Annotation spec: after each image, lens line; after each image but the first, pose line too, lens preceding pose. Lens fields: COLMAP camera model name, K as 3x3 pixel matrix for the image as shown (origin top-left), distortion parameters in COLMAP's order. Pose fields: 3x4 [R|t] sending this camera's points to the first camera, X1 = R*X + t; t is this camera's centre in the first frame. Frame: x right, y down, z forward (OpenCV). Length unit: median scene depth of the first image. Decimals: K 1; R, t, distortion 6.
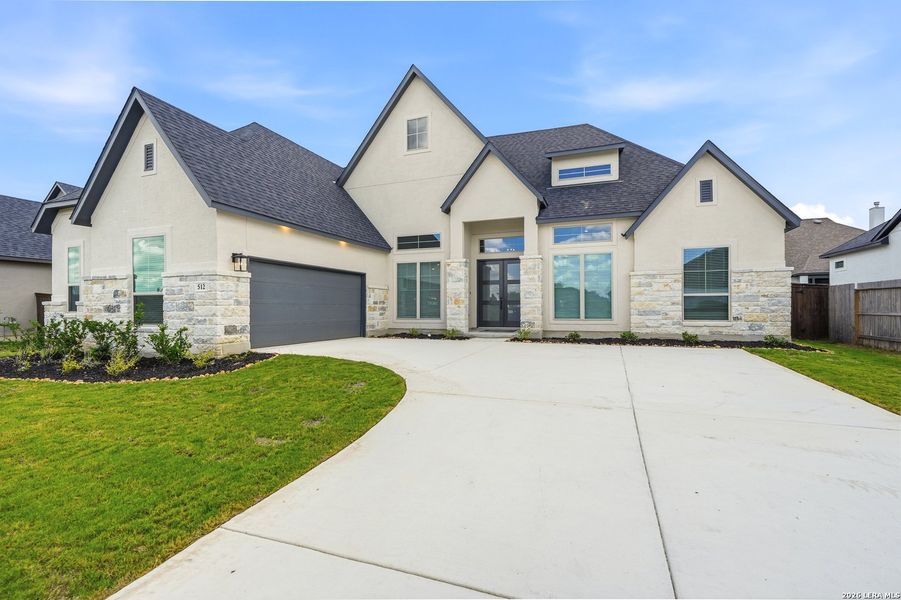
lens RADIAL K [[420.2, 0, 452.1], [0, 420.2, 304.7], [0, 0, 1]] dist [-0.011294, 0.005982]
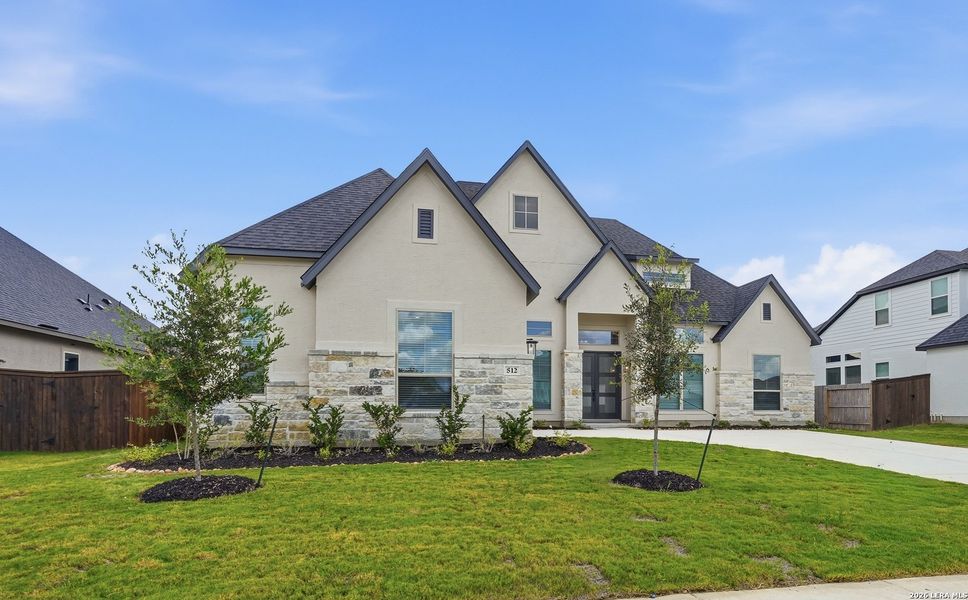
lens RADIAL K [[591.9, 0, 535.2], [0, 591.9, 399.0], [0, 0, 1]] dist [-0.033907, -0.000912]
pose [[0.843908, 0.015713, 0.536258, -0.959170], [-0.011233, 0.999869, -0.011619, 0.030133], [-0.536371, 0.003782, 0.843974, -0.157571]]
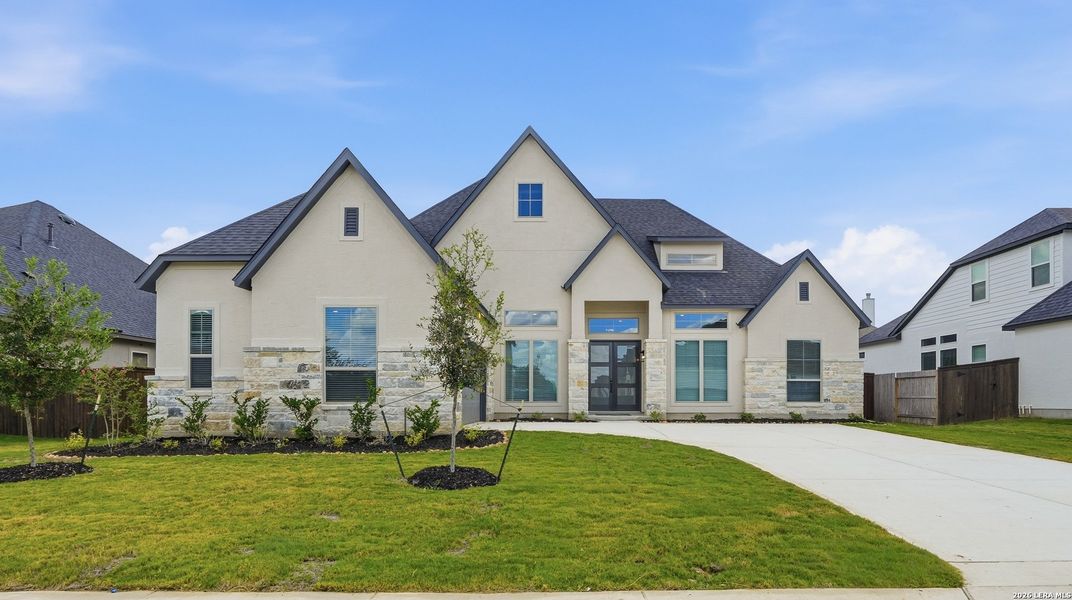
lens RADIAL K [[609.3, 0, 560.3], [0, 609.3, 392.3], [0, 0, 1]] dist [-0.022776, -0.005458]
pose [[0.936203, 0.008822, 0.351349, -0.607312], [-0.007410, 0.999958, -0.005362, 0.023900], [-0.351381, 0.002416, 0.936229, -0.337463]]
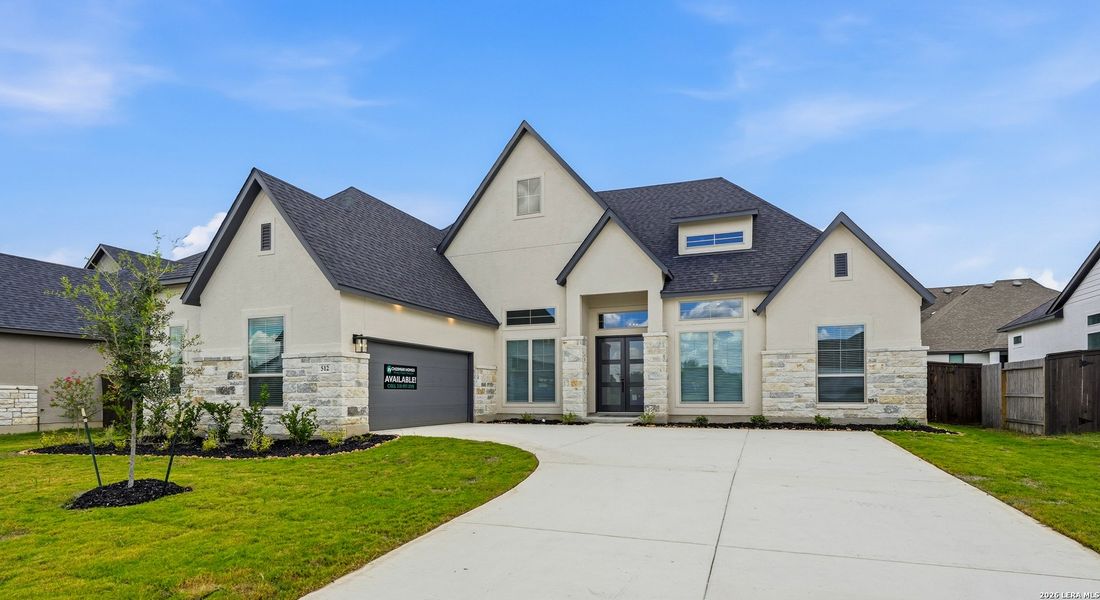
lens RADIAL K [[566.2, 0, 552.4], [0, 566.2, 387.5], [0, 0, 1]] dist [-0.017660, 0.003837]
pose [[0.999984, -0.001055, -0.005506, -0.033133], [0.001043, 0.999997, -0.002288, 0.005364], [0.005509, 0.002282, 0.999982, -0.259971]]
